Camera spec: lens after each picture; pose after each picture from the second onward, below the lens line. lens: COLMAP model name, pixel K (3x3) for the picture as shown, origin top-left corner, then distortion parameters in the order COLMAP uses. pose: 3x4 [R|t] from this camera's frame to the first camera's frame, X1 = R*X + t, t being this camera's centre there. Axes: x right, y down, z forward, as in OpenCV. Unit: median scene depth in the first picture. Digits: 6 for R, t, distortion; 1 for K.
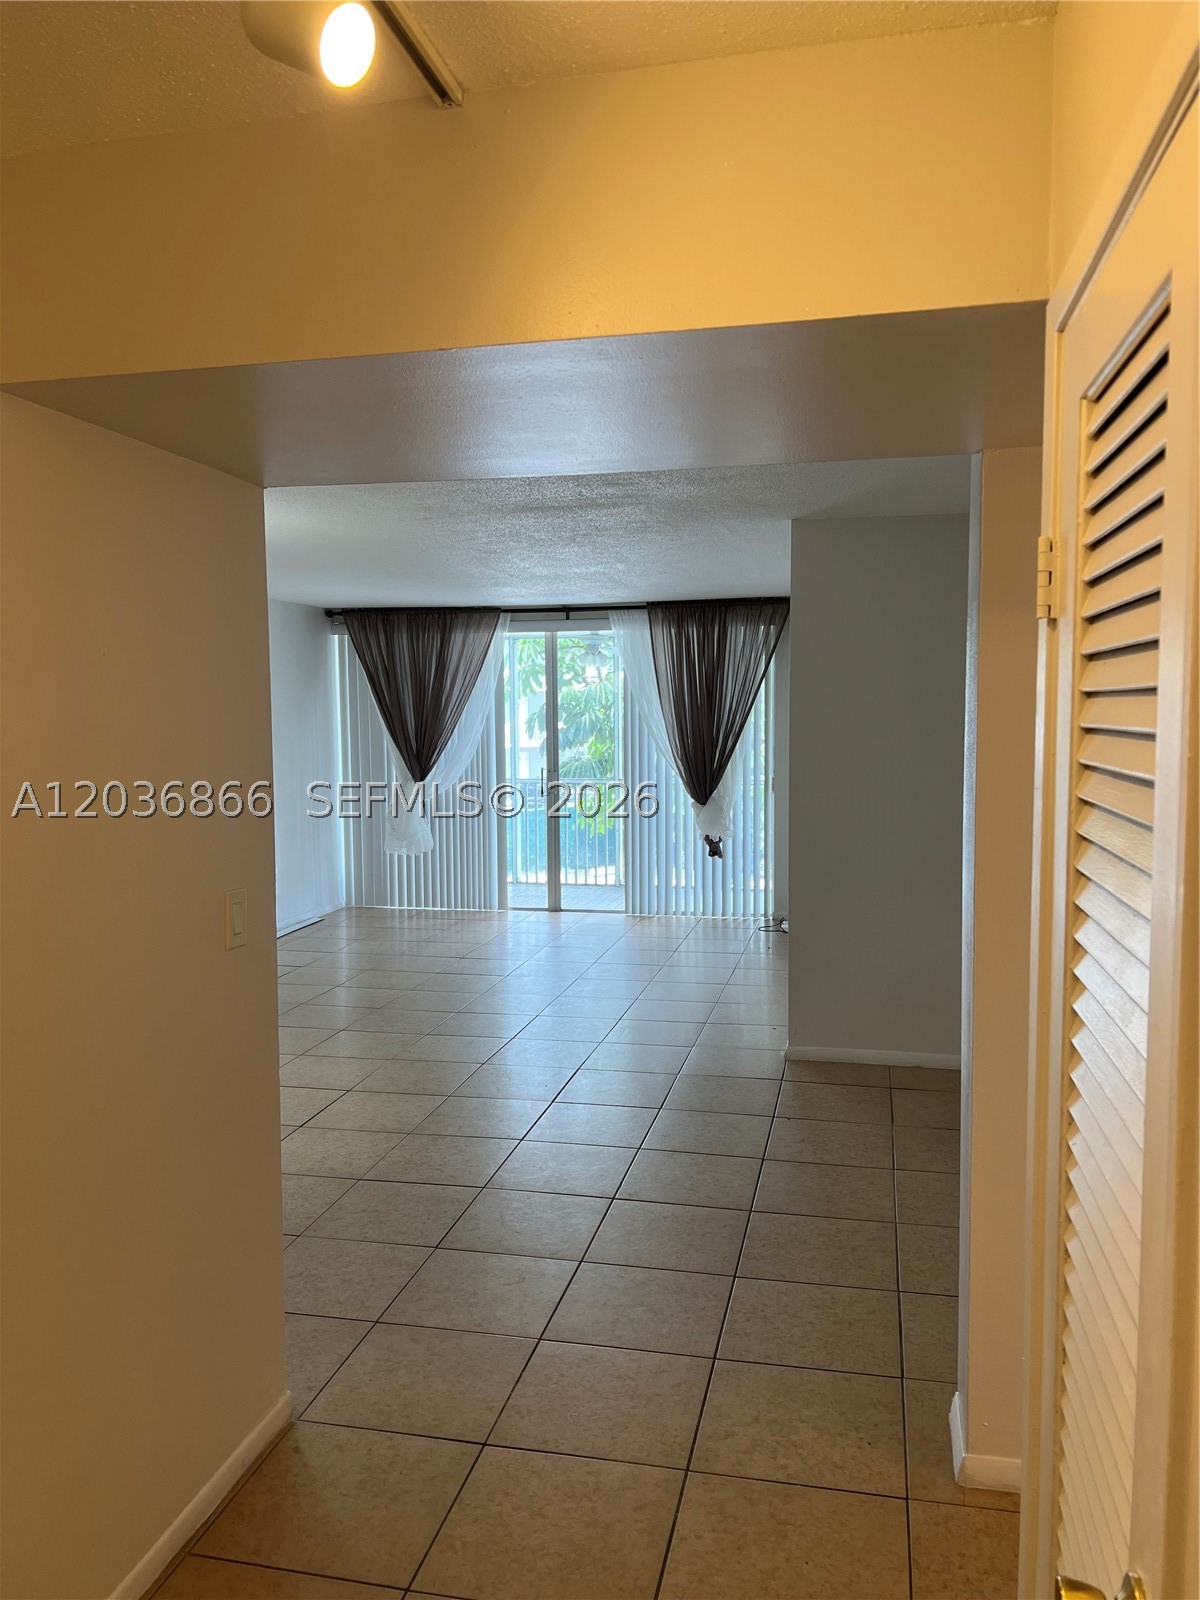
lens RADIAL K [[1213.1, 0, 631.6], [0, 1213.1, 796.2], [0, 0, 1]] dist [0.072161, -0.082555]
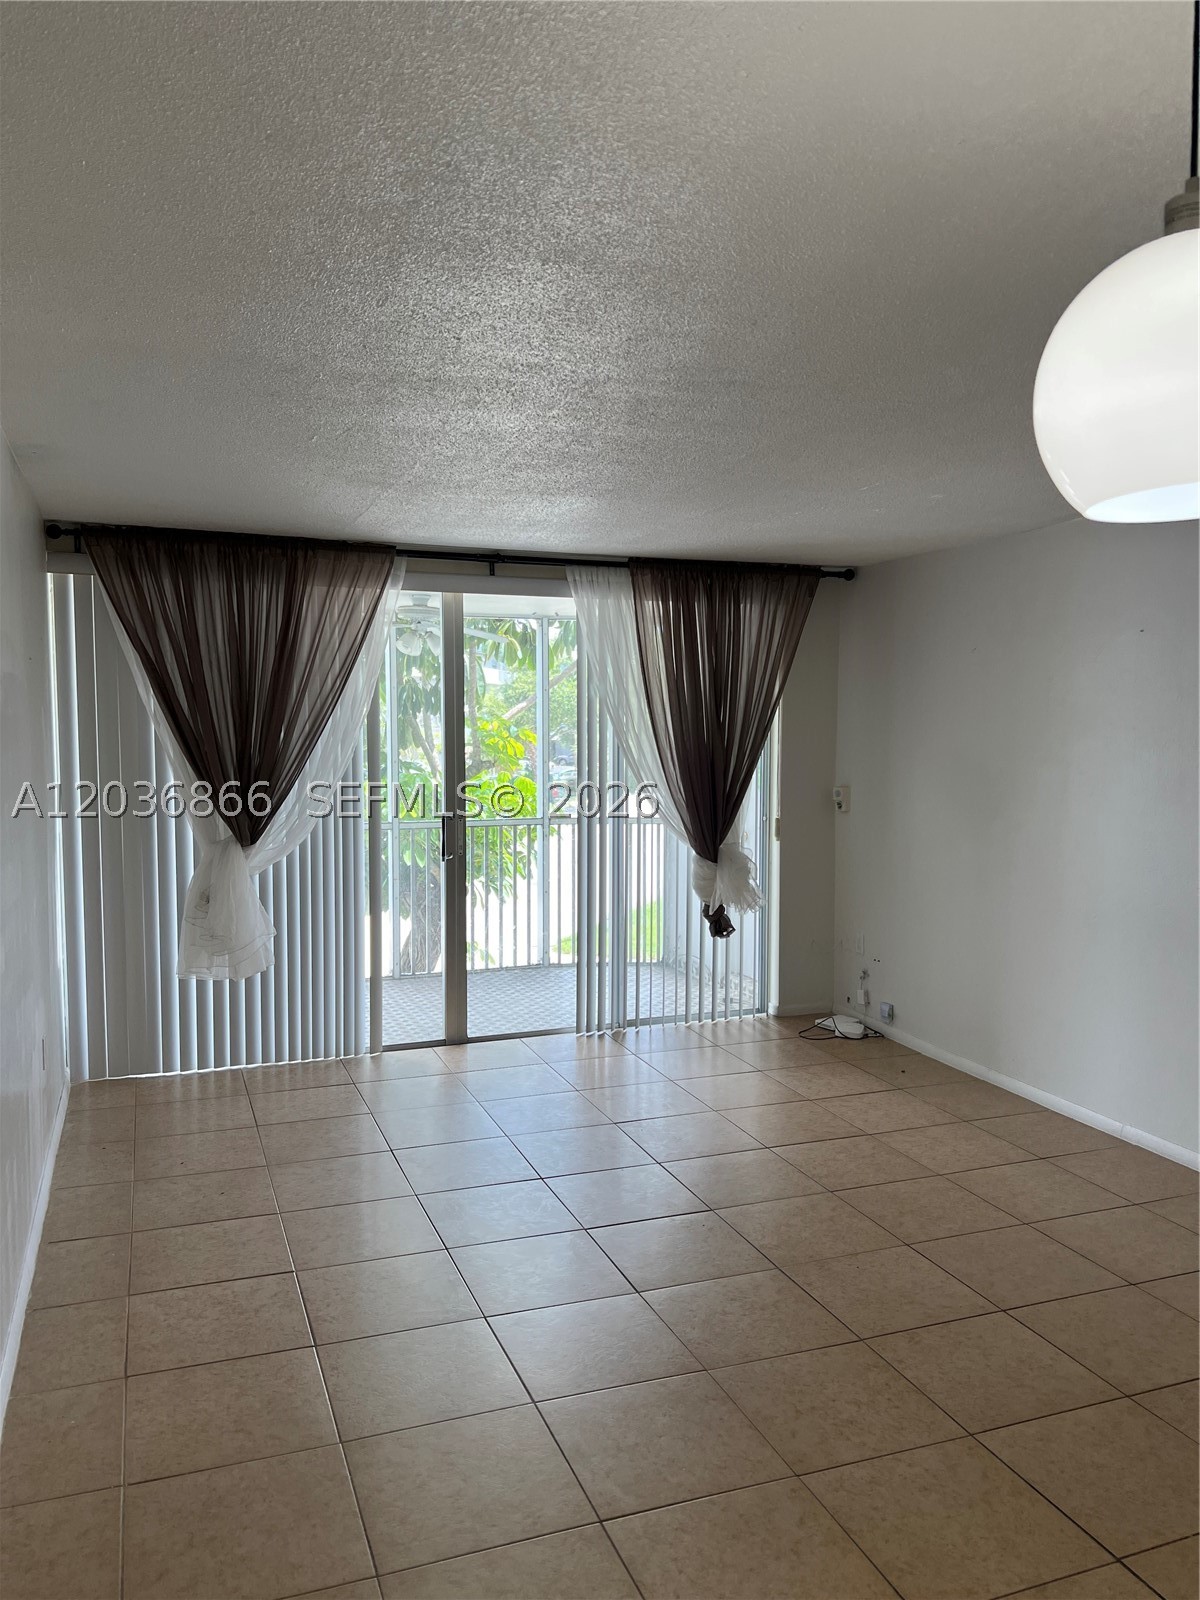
lens RADIAL K [[1213.1, 0, 652.7], [0, 1213.1, 802.9], [0, 0, 1]] dist [0.072161, -0.082555]
pose [[0.843293, -0.027246, 0.536764, -0.321312], [0.027542, 0.999593, 0.007468, -0.031161], [-0.536748, 0.008486, 0.843700, 0.428554]]
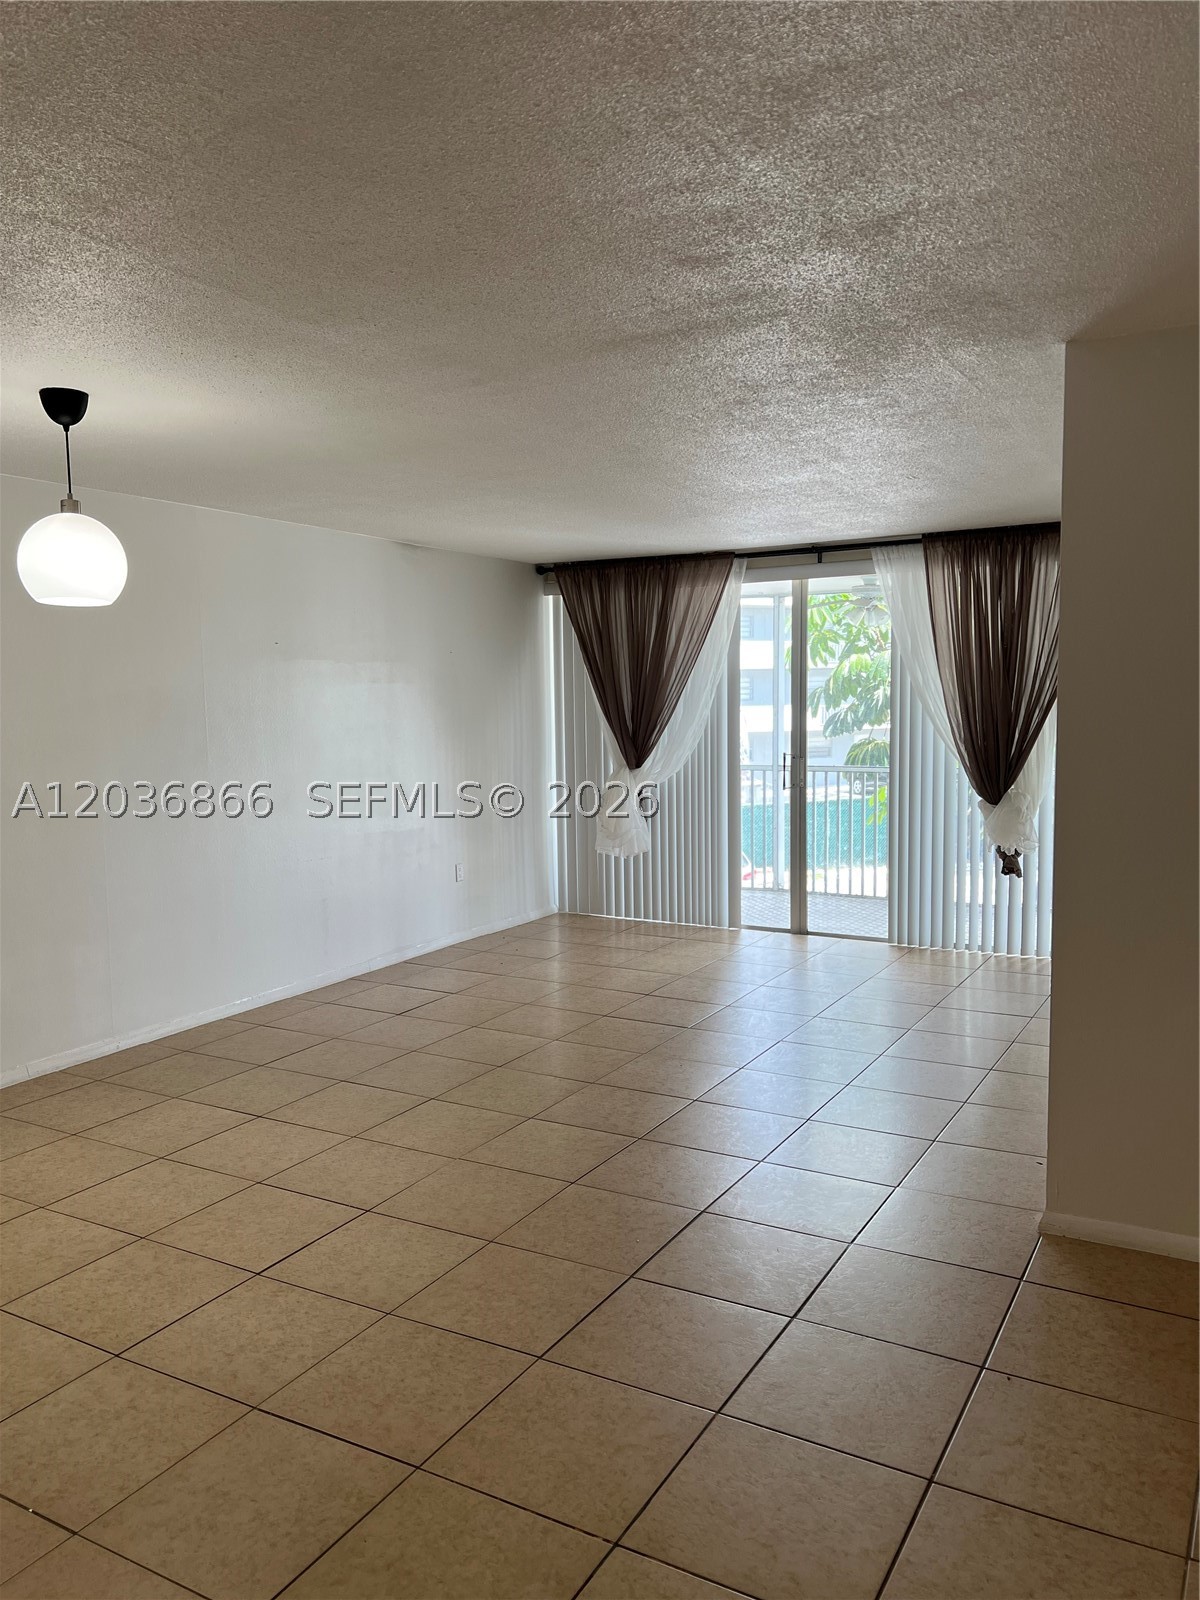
lens RADIAL K [[1213.1, 0, 591.3], [0, 1213.1, 810.5], [0, 0, 1]] dist [0.072161, -0.082555]
pose [[0.946536, 0.022910, -0.321782, 0.064092], [-0.013986, 0.999451, 0.030019, -0.008069], [0.322294, -0.023913, 0.946338, 0.207167]]
